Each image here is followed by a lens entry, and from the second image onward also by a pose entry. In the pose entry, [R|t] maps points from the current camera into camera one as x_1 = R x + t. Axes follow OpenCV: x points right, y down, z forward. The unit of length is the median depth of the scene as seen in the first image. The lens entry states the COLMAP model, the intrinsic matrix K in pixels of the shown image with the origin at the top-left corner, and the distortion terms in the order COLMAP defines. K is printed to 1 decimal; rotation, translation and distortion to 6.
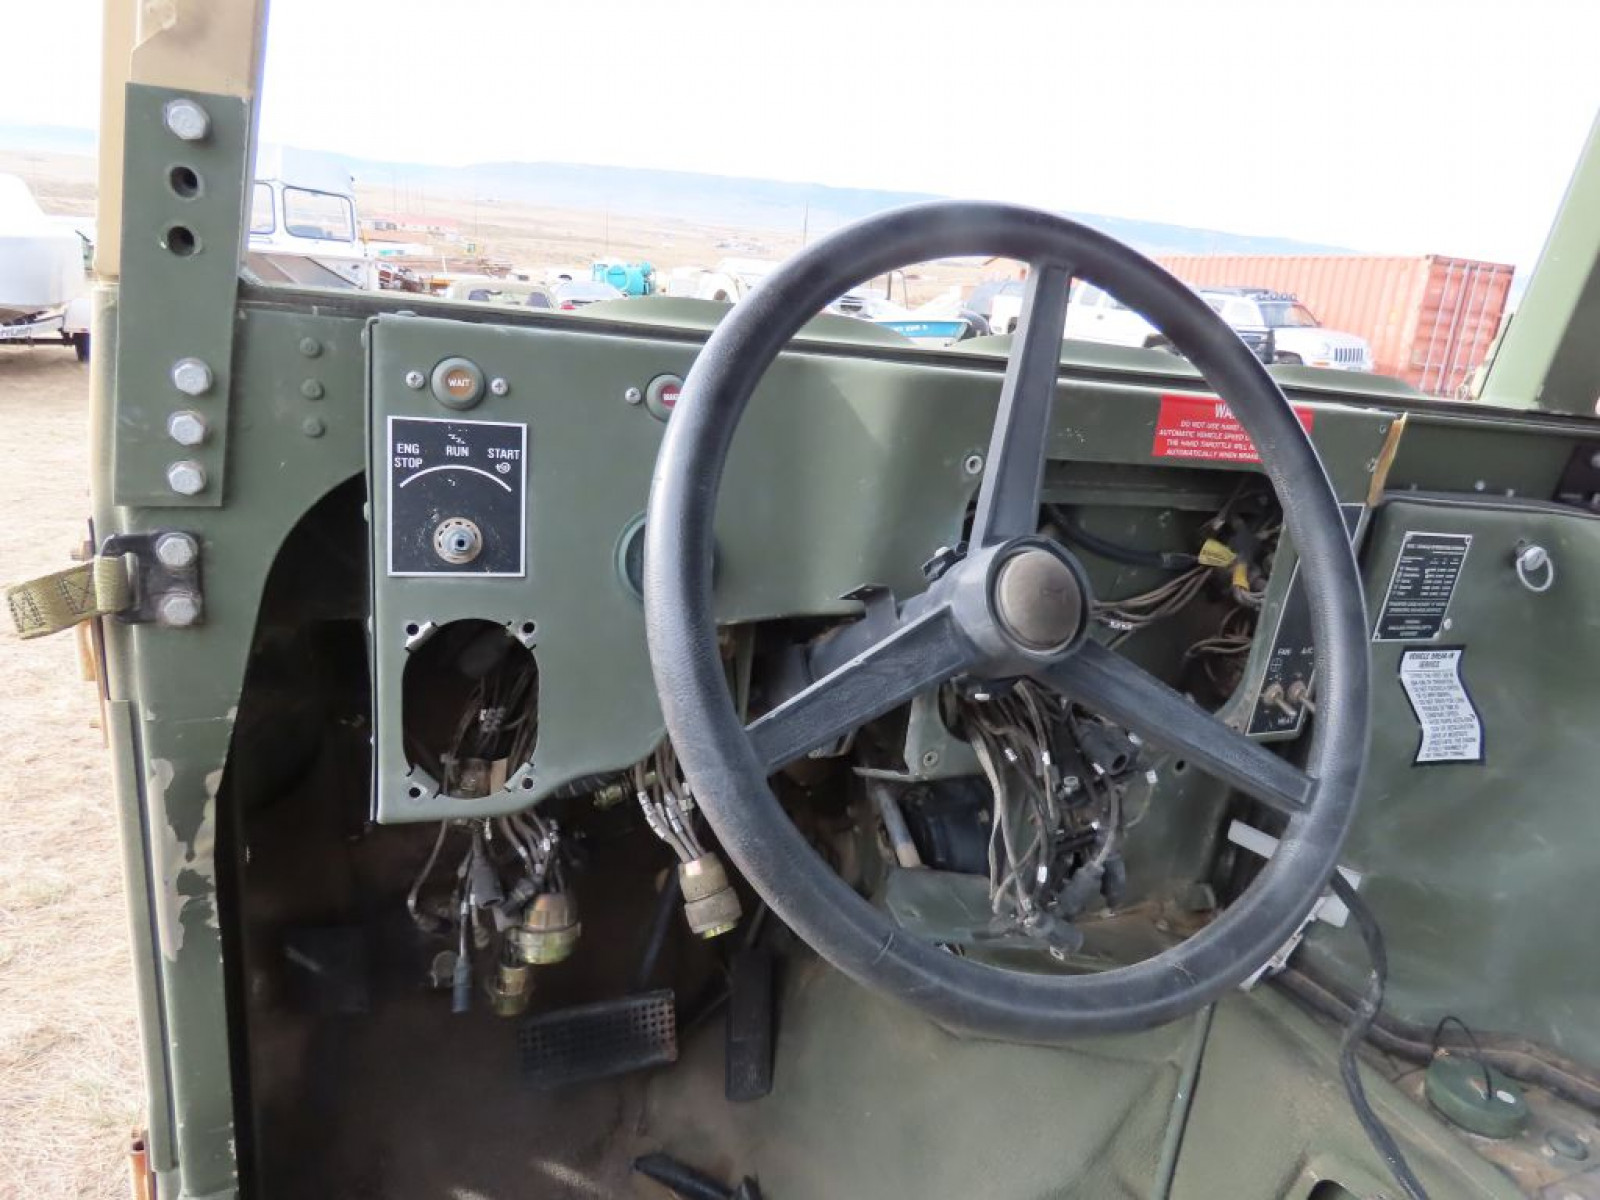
lens RADIAL K [[1015.1, 0, 802.6], [0, 1015.1, 603.7], [0, 0, 1]] dist [-0.001230, -0.005837]
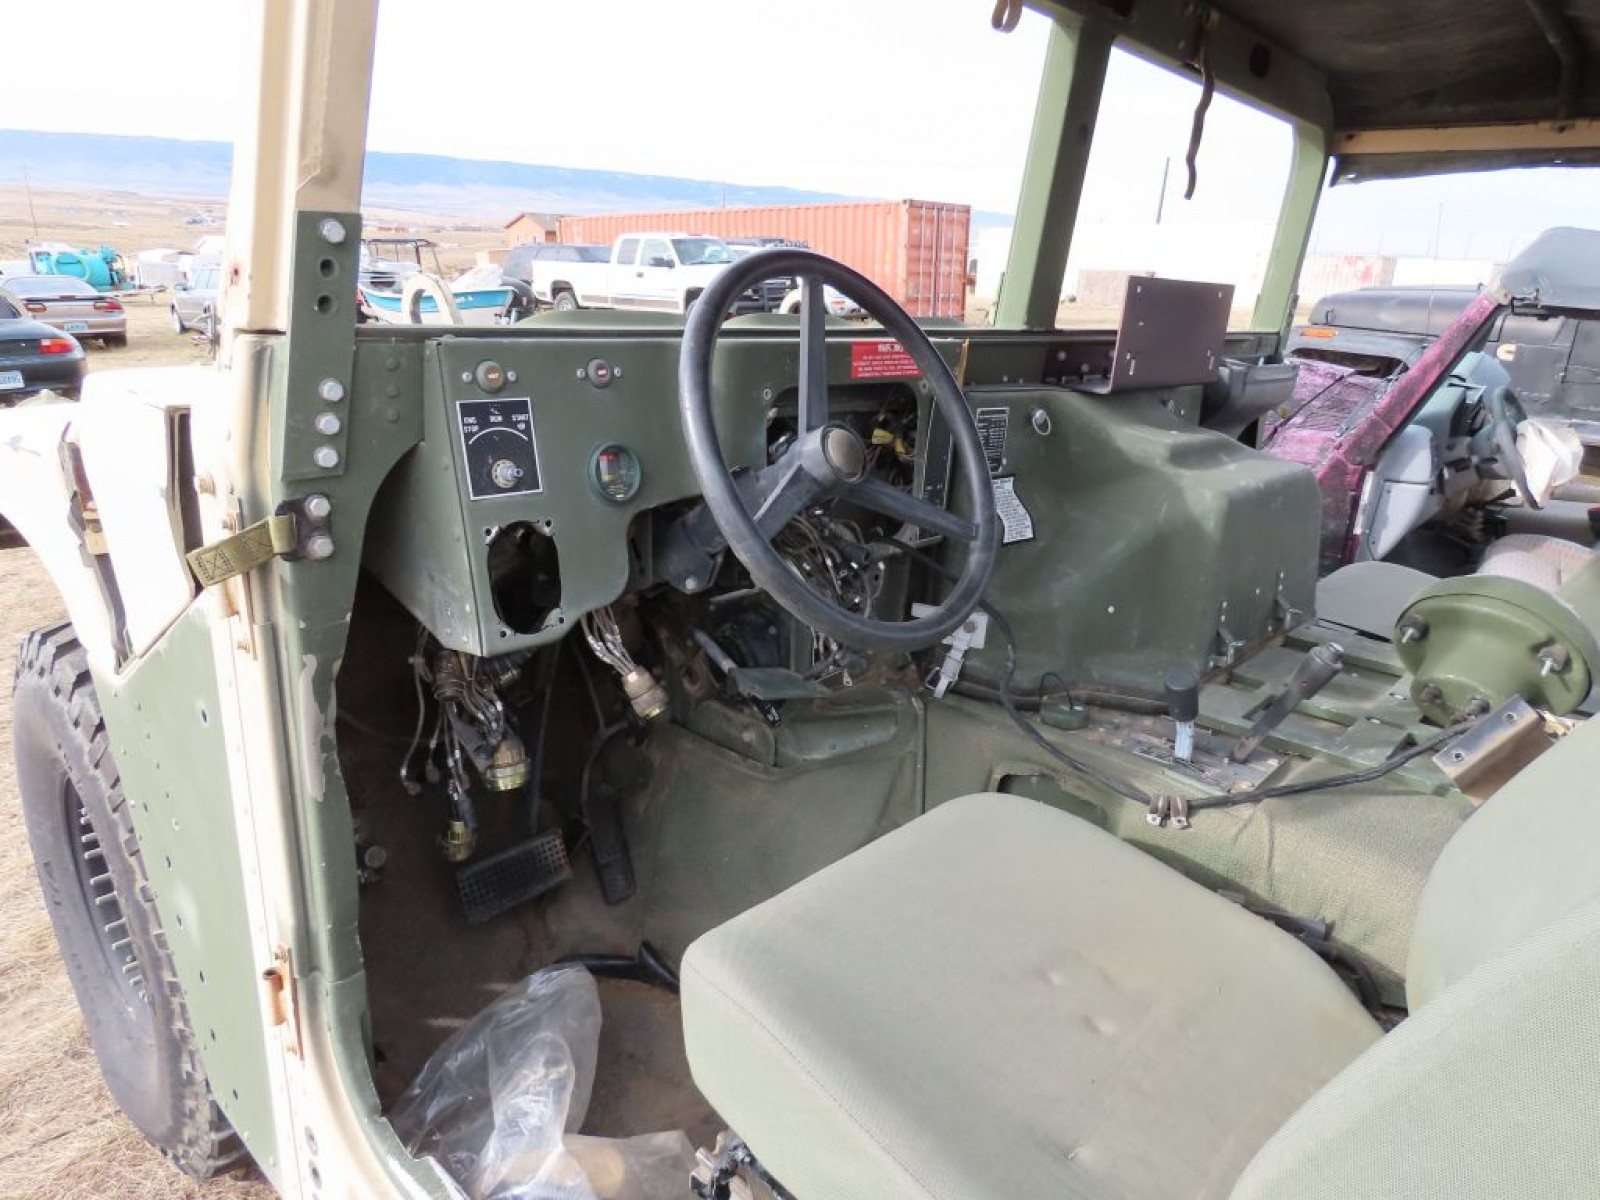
lens RADIAL K [[1011.3, 0, 803.0], [0, 1011.3, 603.7], [0, 0, 1]] dist [-0.000424, 0.002765]
pose [[0.904455, -0.194912, 0.379433, -0.387910], [0.180996, 0.980815, 0.072398, 0.076431], [-0.386265, 0.003196, 0.922382, -0.465403]]
